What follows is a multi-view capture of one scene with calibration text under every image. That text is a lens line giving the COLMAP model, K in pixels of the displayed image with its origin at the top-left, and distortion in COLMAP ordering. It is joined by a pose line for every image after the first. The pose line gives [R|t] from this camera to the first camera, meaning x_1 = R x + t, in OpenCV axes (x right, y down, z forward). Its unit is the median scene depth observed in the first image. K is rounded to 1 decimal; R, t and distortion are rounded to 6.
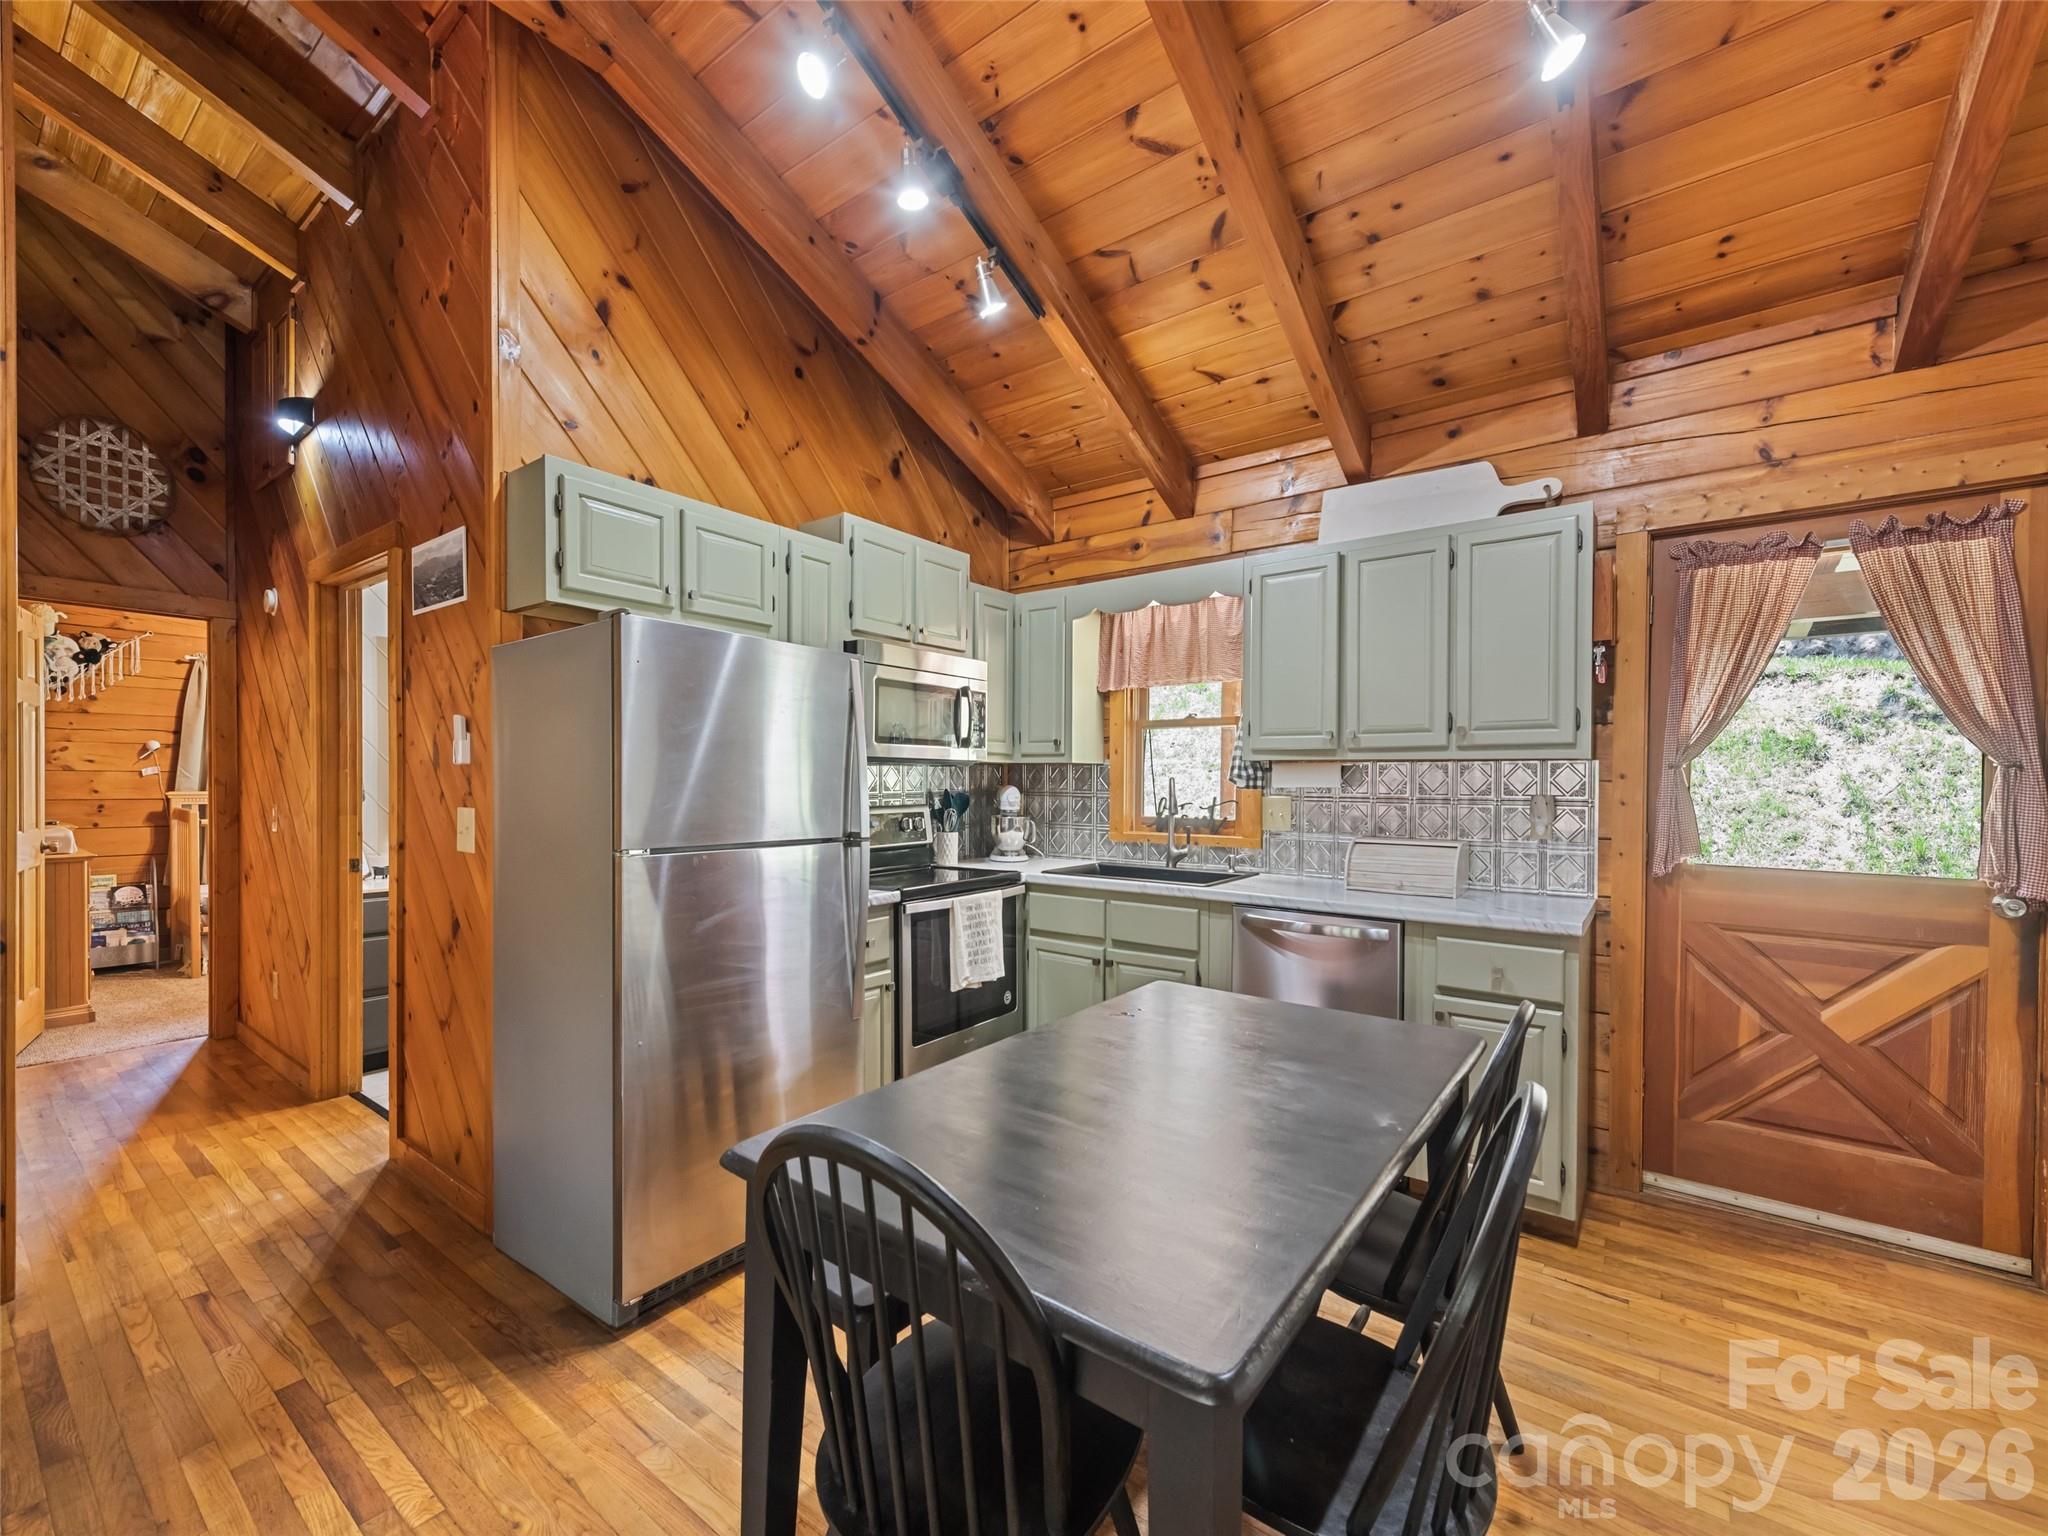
lens RADIAL K [[836.1, 0, 1030.1], [0, 836.1, 789.5], [0, 0, 1]] dist [0.021708, -0.008259]
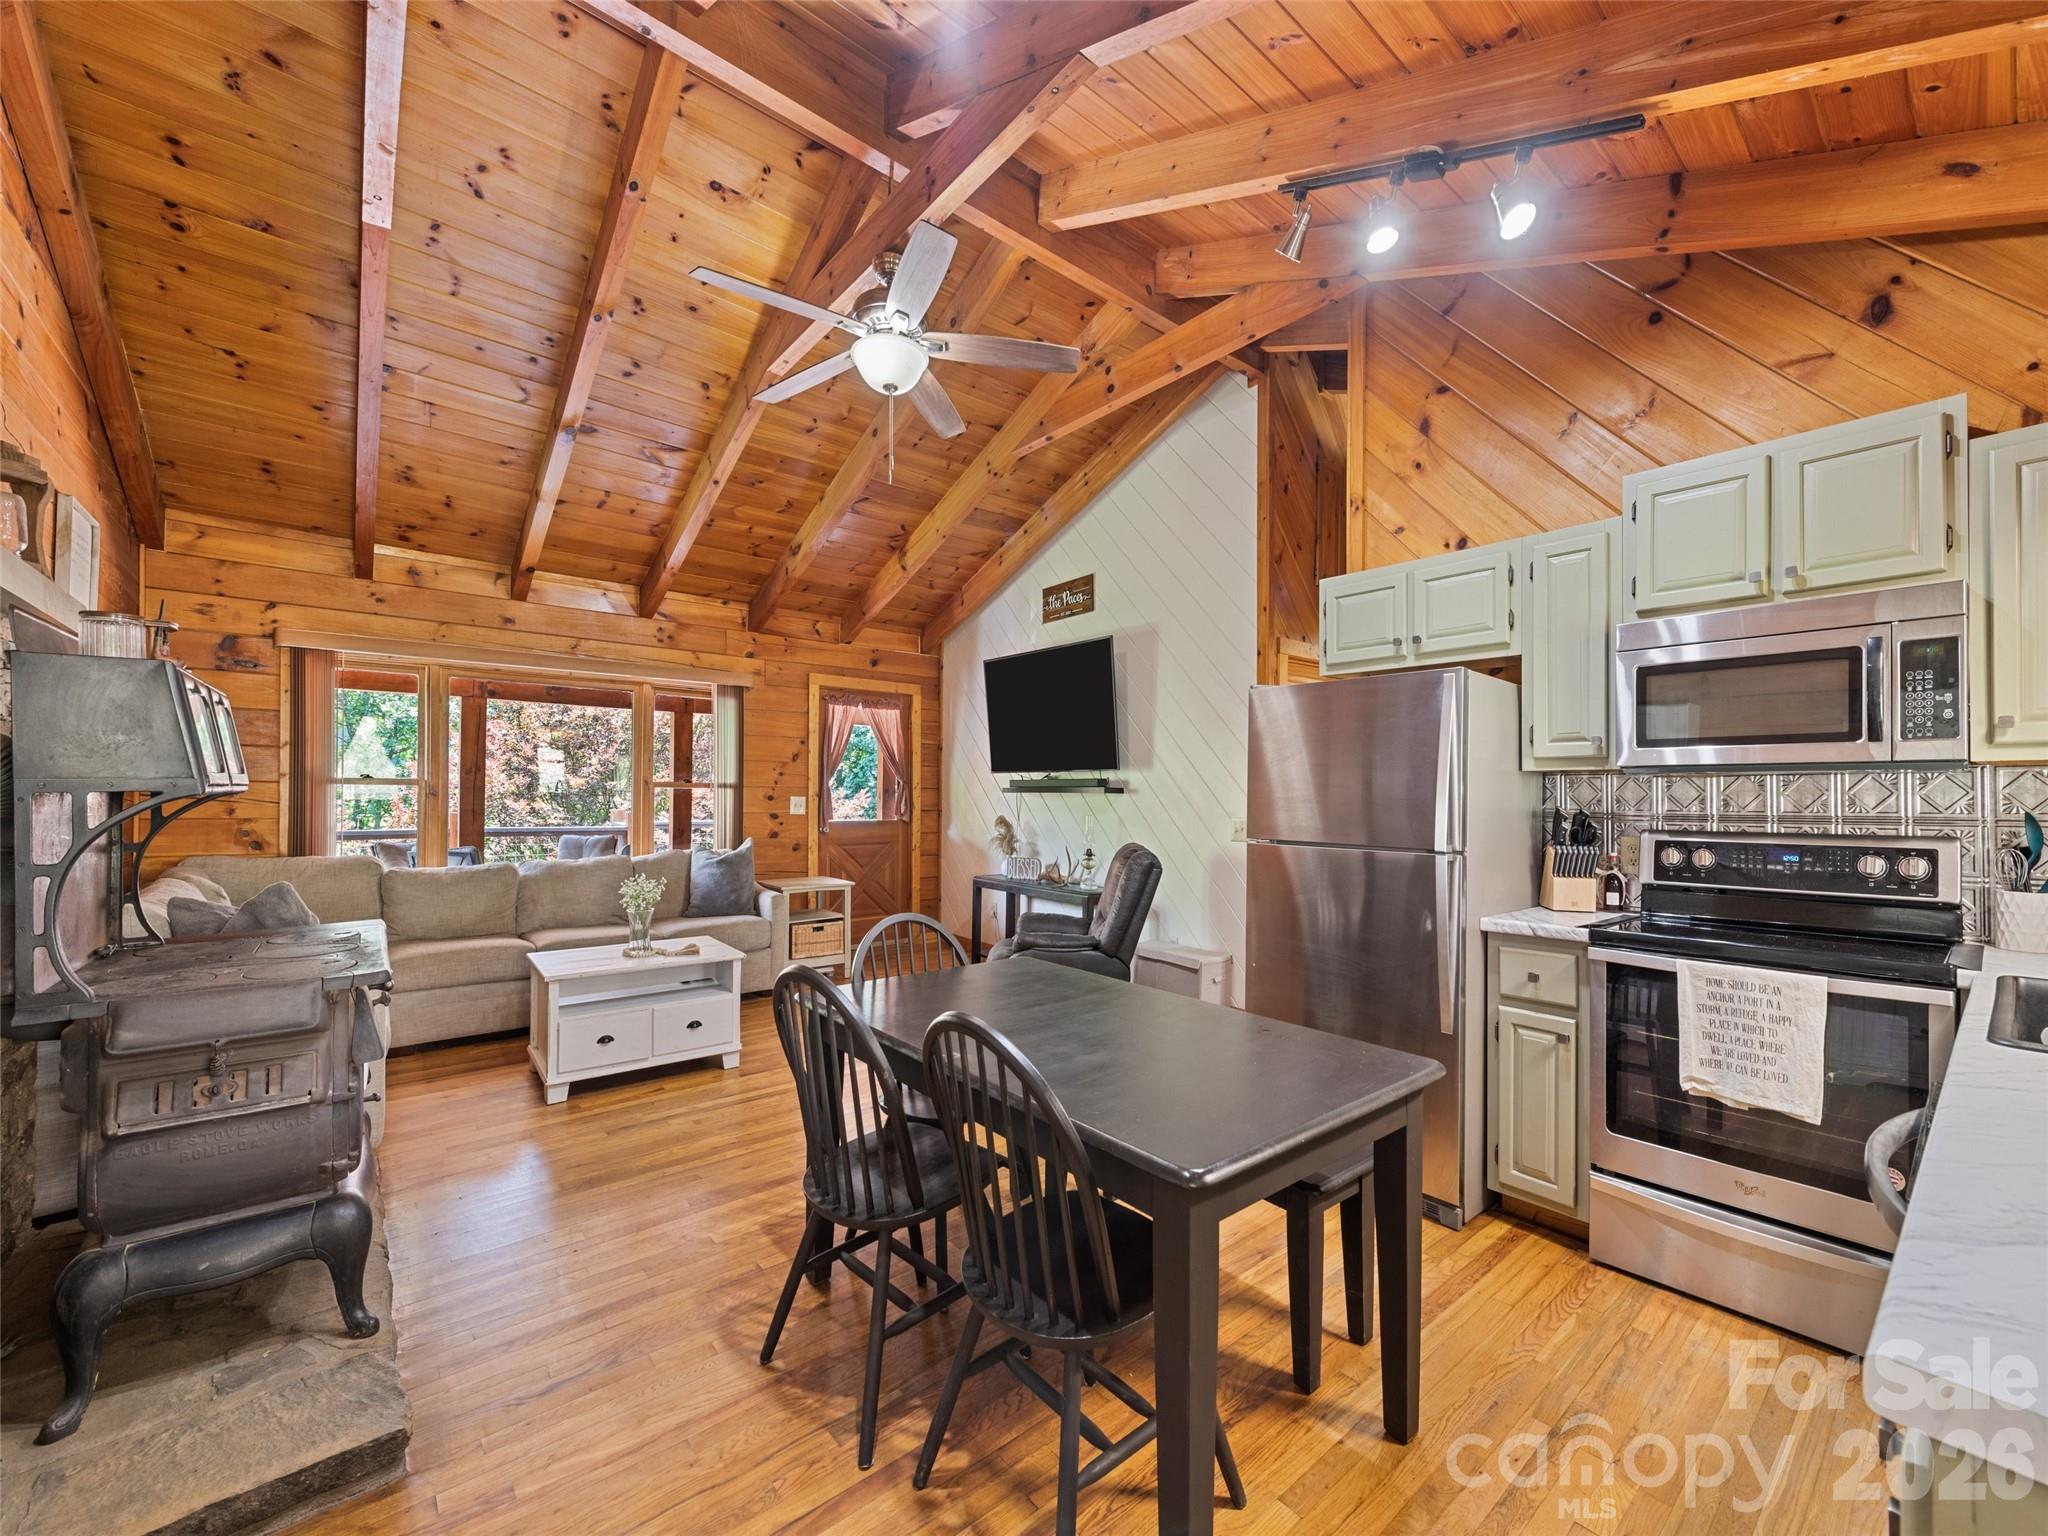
lens RADIAL K [[818.0, 0, 1029.0], [0, 818.0, 790.2], [0, 0, 1]] dist [0.014898, -0.004732]
pose [[-0.234048, -0.012748, -0.972141, 0.789535], [-0.017344, 0.999810, -0.008935, 0.001380], [0.972070, 0.014770, -0.234225, 0.681523]]
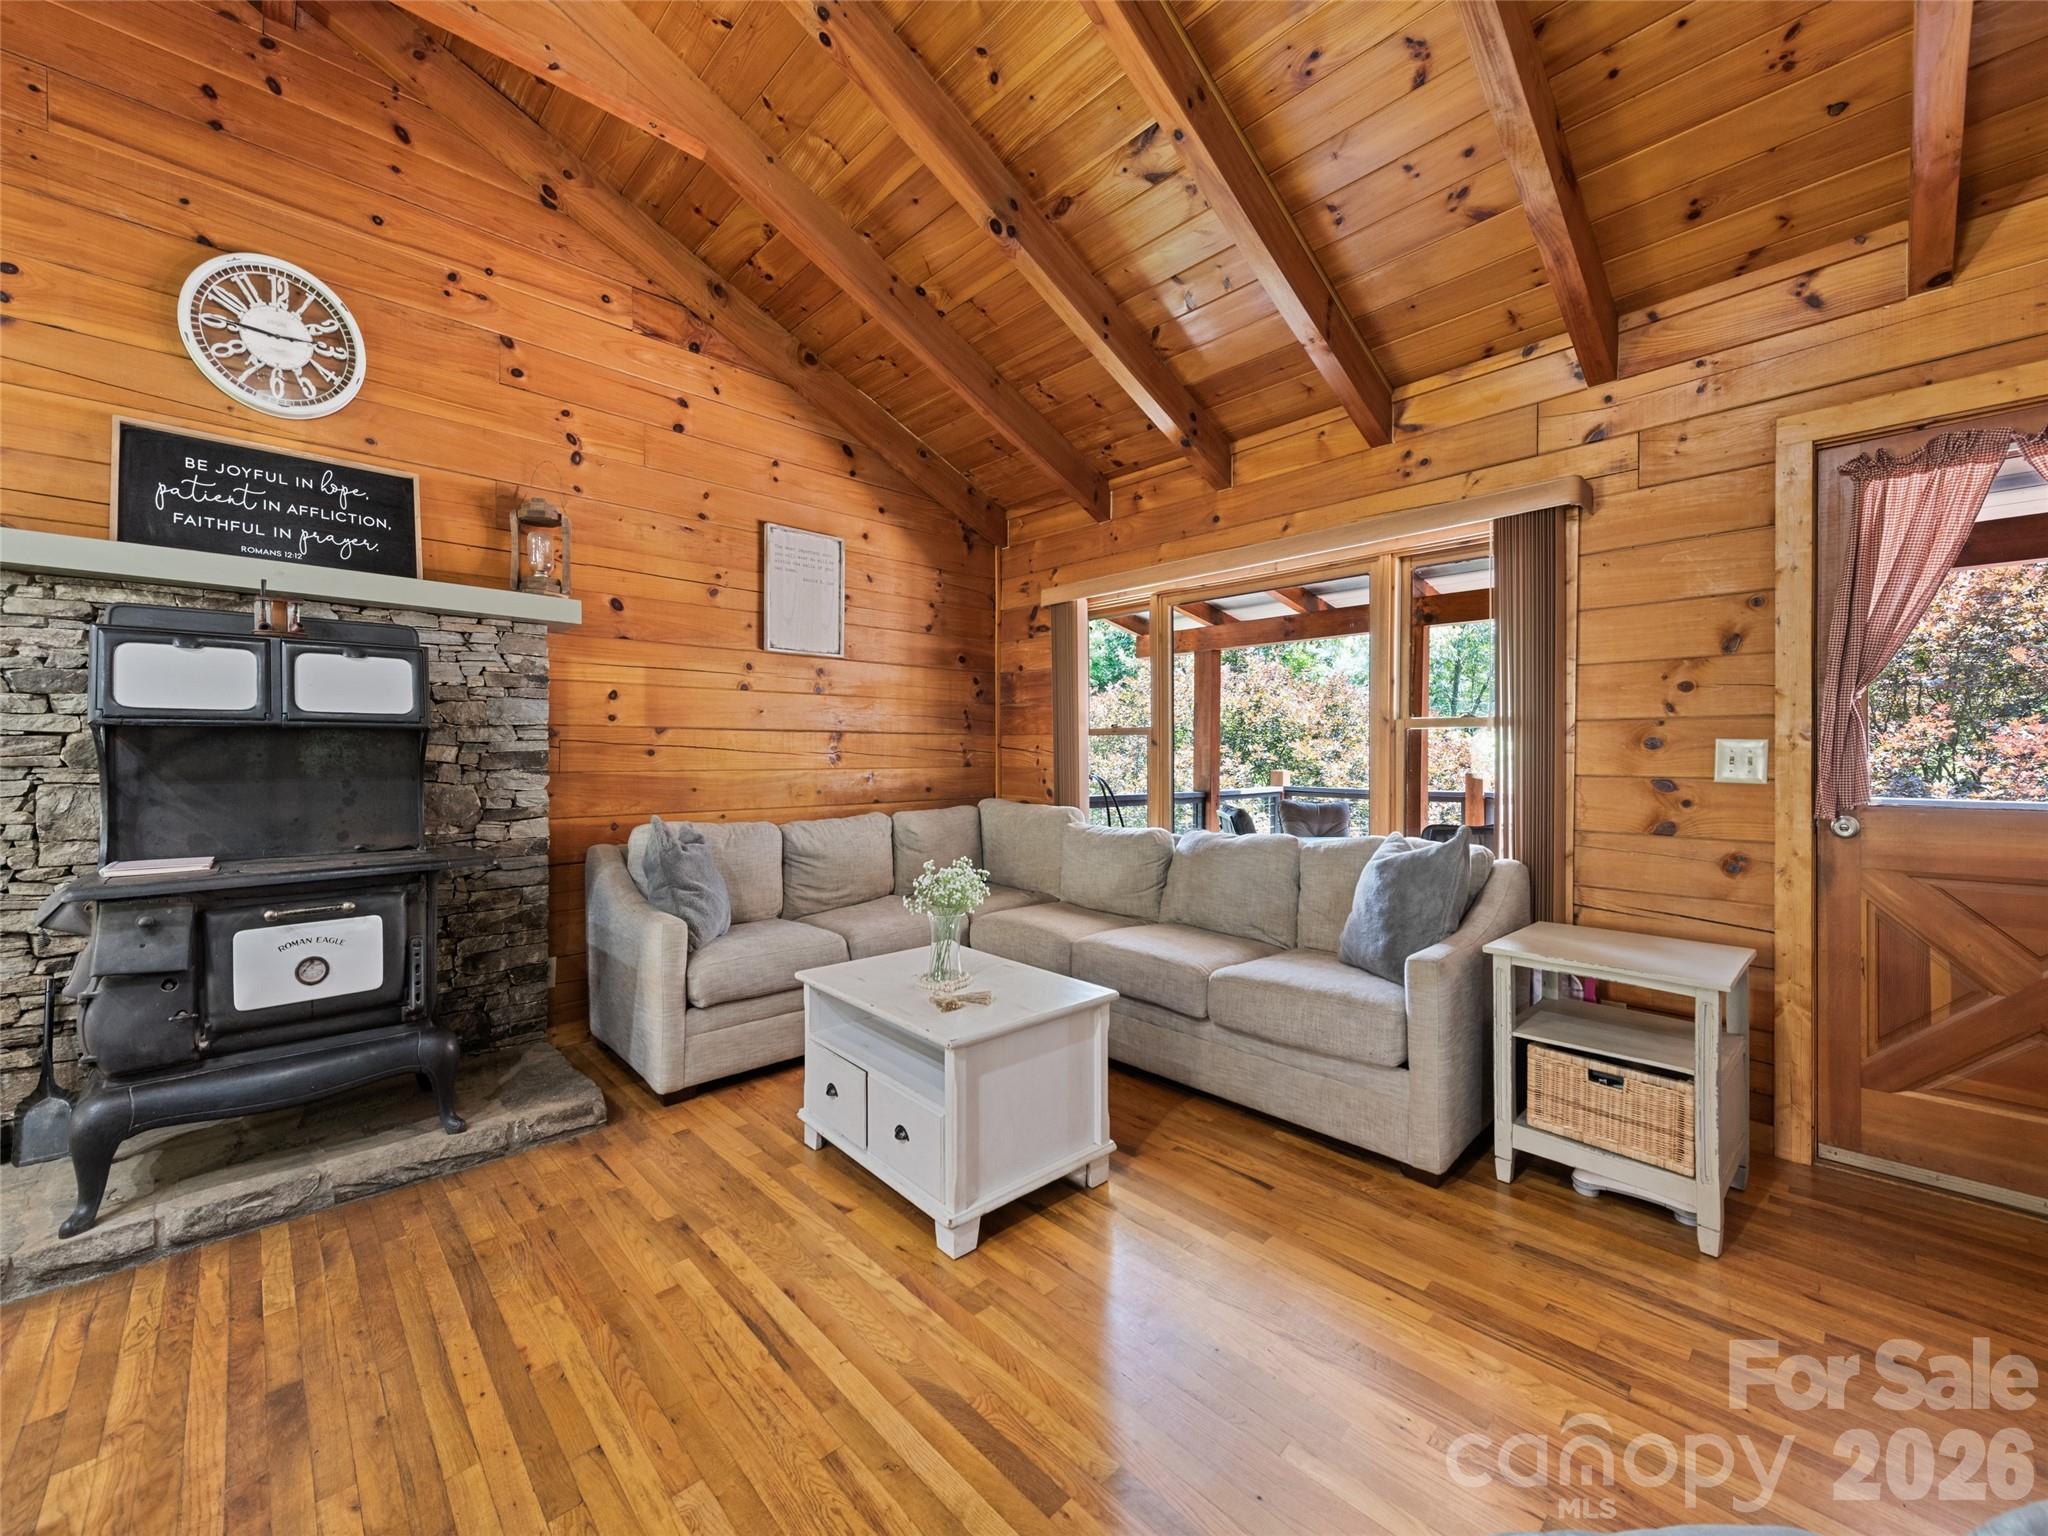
lens RADIAL K [[803.5, 0, 1028.7], [0, 803.5, 759.4], [0, 0, 1]] dist [0.010487, -0.003802]
pose [[-0.986778, -0.008781, 0.161840, -0.623617], [-0.006652, 0.999884, 0.013694, 0.025923], [-0.161942, 0.012437, -0.986722, 0.551541]]
